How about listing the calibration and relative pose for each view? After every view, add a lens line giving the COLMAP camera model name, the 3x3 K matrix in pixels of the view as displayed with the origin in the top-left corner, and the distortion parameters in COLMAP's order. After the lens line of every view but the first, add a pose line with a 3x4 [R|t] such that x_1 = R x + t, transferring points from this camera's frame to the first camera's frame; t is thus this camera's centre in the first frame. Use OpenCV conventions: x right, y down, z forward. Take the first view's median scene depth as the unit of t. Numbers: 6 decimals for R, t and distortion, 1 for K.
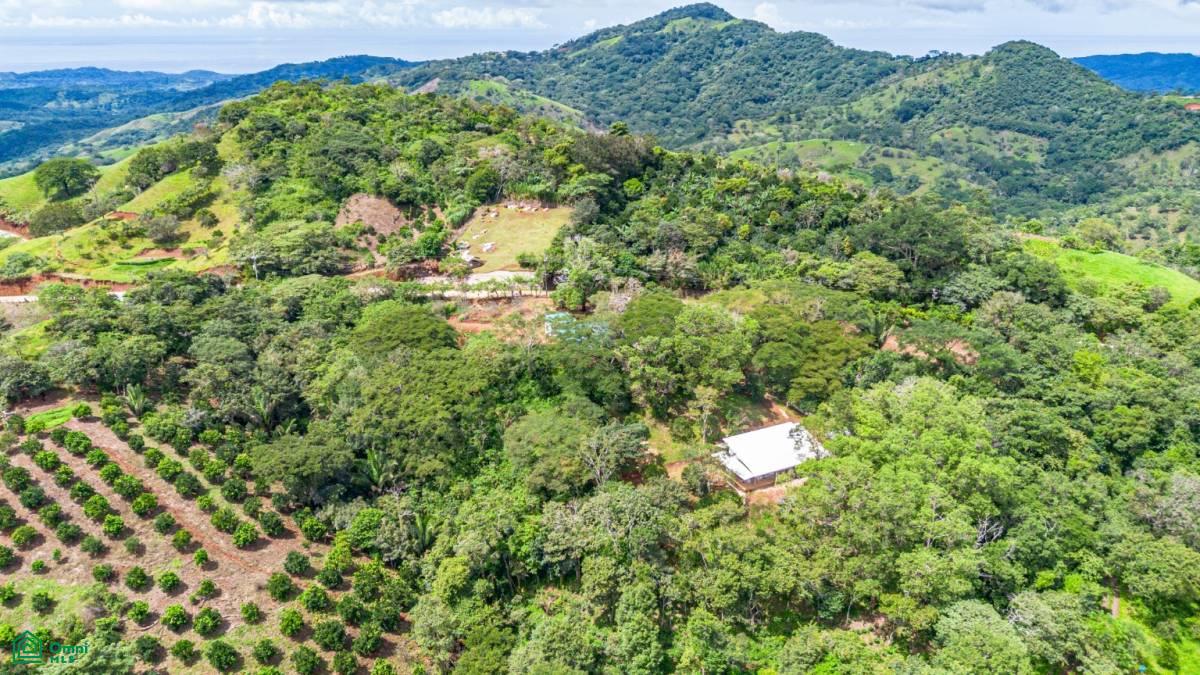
lens RADIAL K [[846.3, 0, 600.5], [0, 846.3, 334.2], [0, 0, 1]] dist [0.065899, -0.061470]
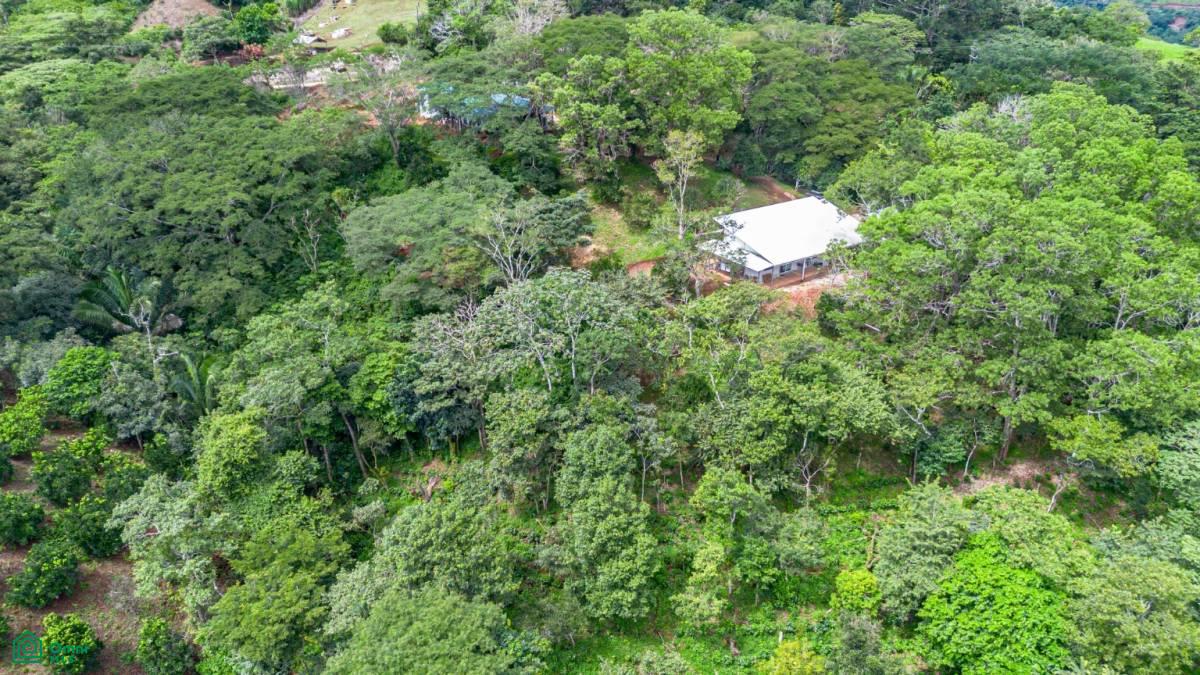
lens RADIAL K [[846.3, 0, 600.3], [0, 846.3, 331.9], [0, 0, 1]] dist [0.065899, -0.061470]
pose [[0.993863, -0.047435, 0.099933, -0.001302], [0.040246, 0.996537, 0.072764, 0.156607], [-0.103038, -0.068296, 0.992330, 0.394558]]
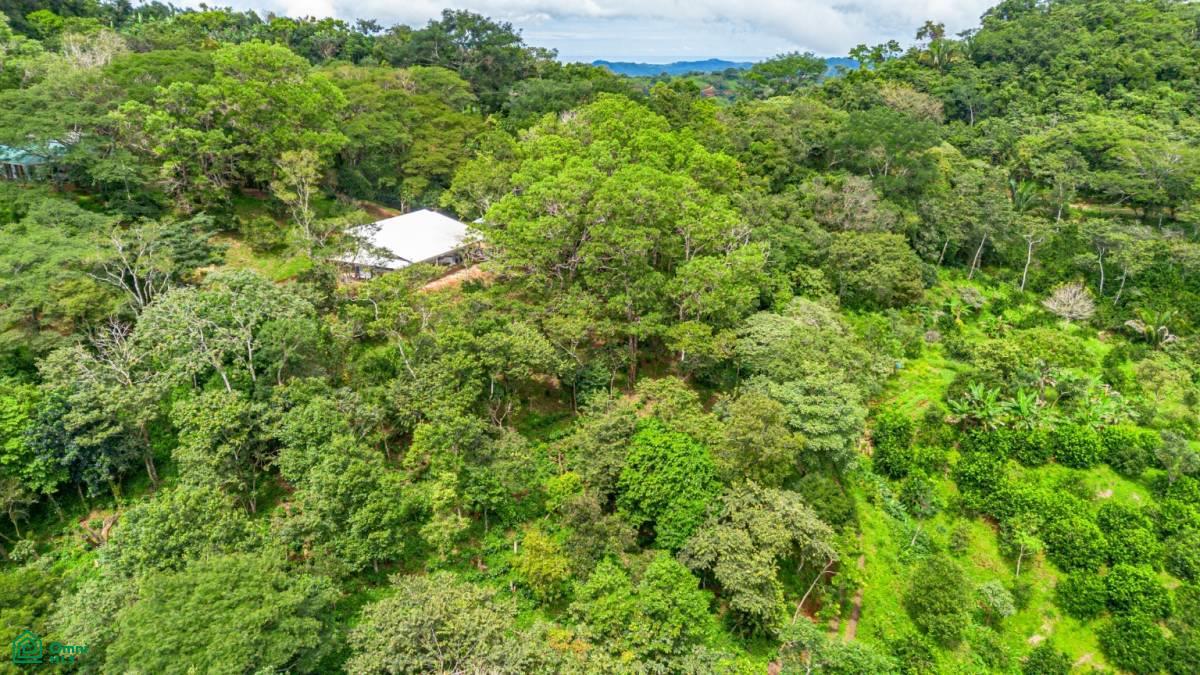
lens RADIAL K [[846.3, 0, 600.3], [0, 846.3, 335.7], [0, 0, 1]] dist [0.065899, -0.061470]
pose [[0.797876, -0.193481, 0.570928, -0.080085], [0.203540, 0.977940, 0.046964, 0.207922], [-0.567420, 0.078736, 0.819656, 0.370937]]
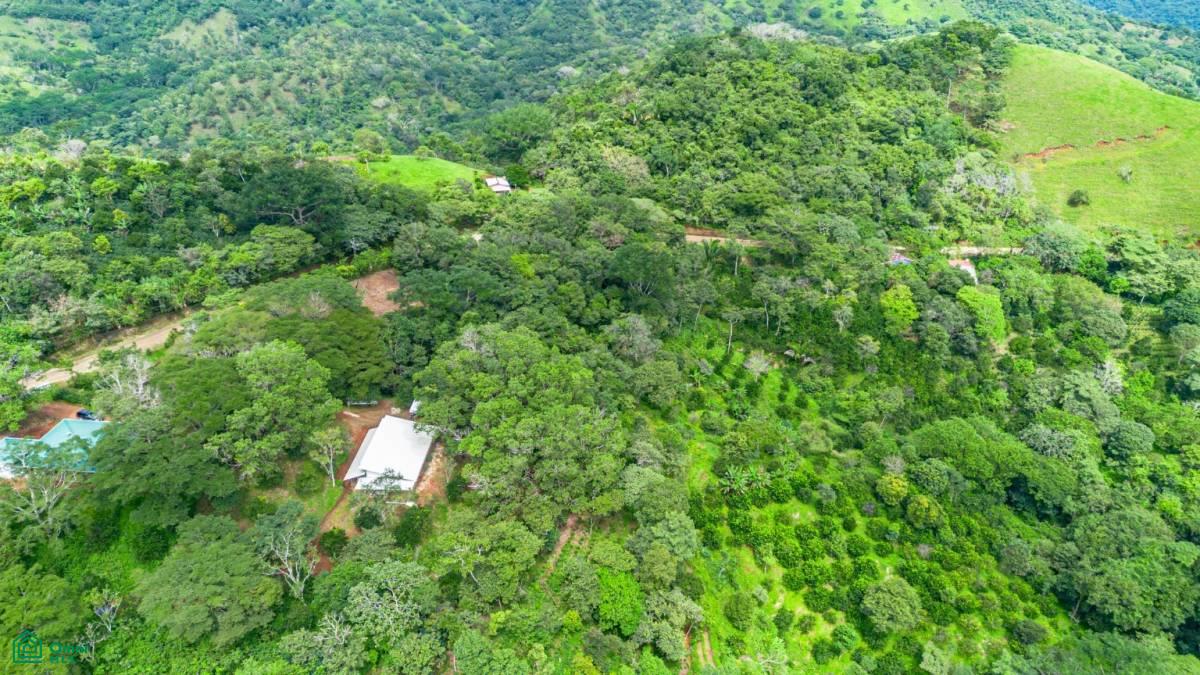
lens RADIAL K [[846.3, 0, 593.0], [0, 846.3, 336.4], [0, 0, 1]] dist [0.065899, -0.061470]
pose [[0.510046, -0.416218, 0.752739, -0.387157], [0.301558, 0.906111, 0.296691, -0.219350], [-0.805553, 0.075668, 0.587672, 0.197044]]
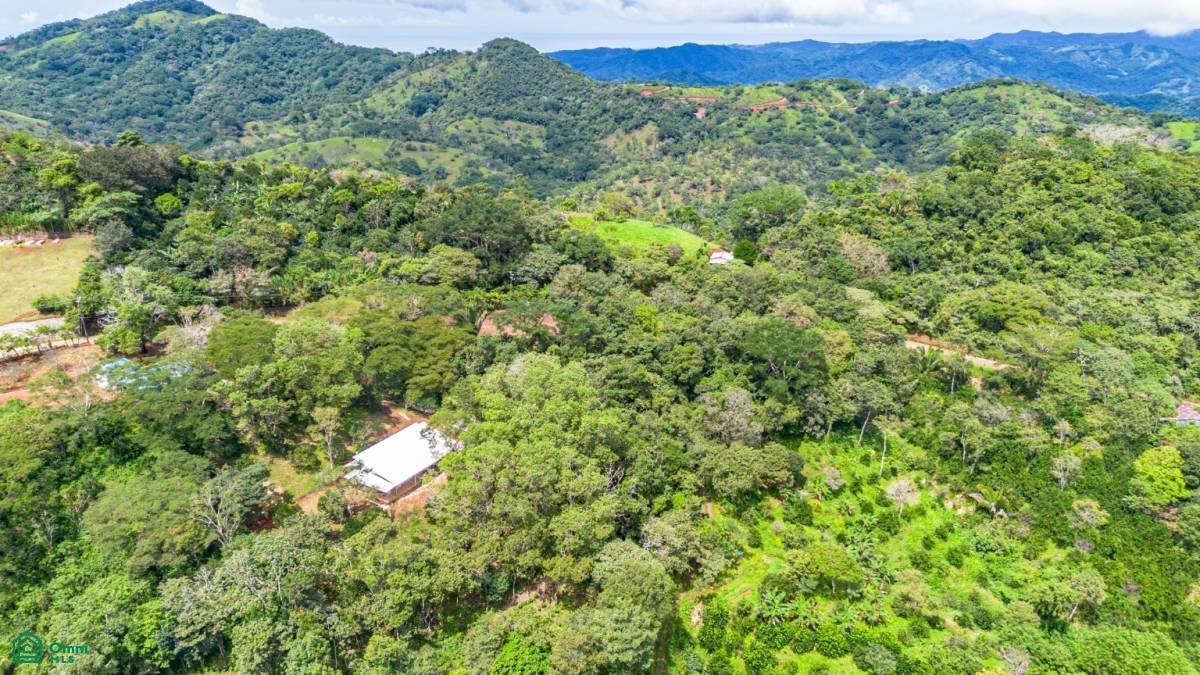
lens RADIAL K [[846.3, 0, 599.4], [0, 846.3, 337.4], [0, 0, 1]] dist [0.065899, -0.061470]
pose [[0.856018, -0.180301, 0.484484, -0.057348], [0.177014, 0.982781, 0.052982, -0.009800], [-0.485694, 0.040407, 0.873194, 0.025044]]
